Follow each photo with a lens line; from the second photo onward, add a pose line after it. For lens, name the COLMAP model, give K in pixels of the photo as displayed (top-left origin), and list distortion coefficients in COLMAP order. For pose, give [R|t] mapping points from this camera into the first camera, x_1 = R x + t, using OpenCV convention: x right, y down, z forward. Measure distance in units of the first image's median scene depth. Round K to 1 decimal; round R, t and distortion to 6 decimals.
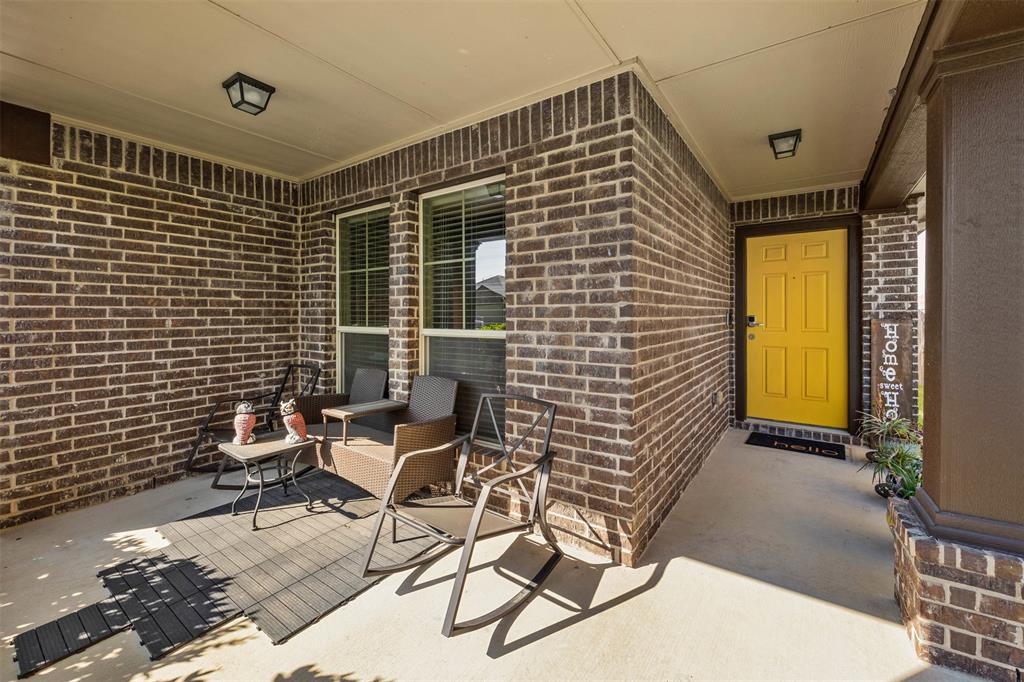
lens RADIAL K [[418.3, 0, 514.6], [0, 418.3, 316.2], [0, 0, 1]] dist [-0.001731, -0.000202]
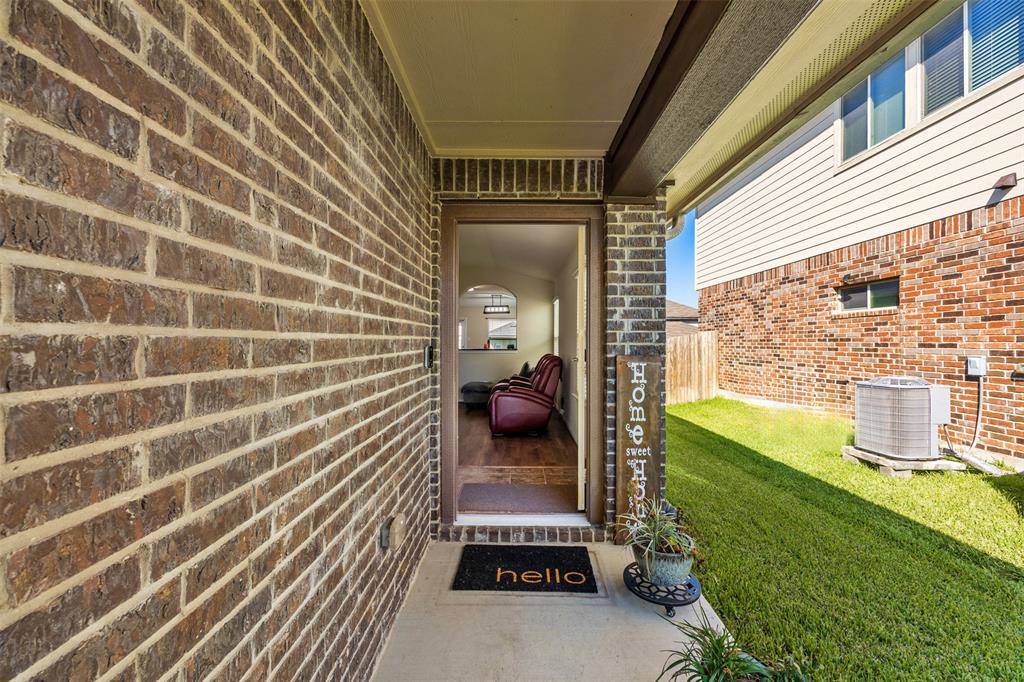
lens RADIAL K [[408.8, 0, 512.0], [0, 408.8, 341.0], [0, 0, 1]] dist [-0.002572, -0.000206]
pose [[0.822978, 0.004649, 0.568054, 0.330482], [-0.002647, 0.999987, -0.004348, -0.014336], [-0.568067, 0.002075, 0.822980, 0.545410]]
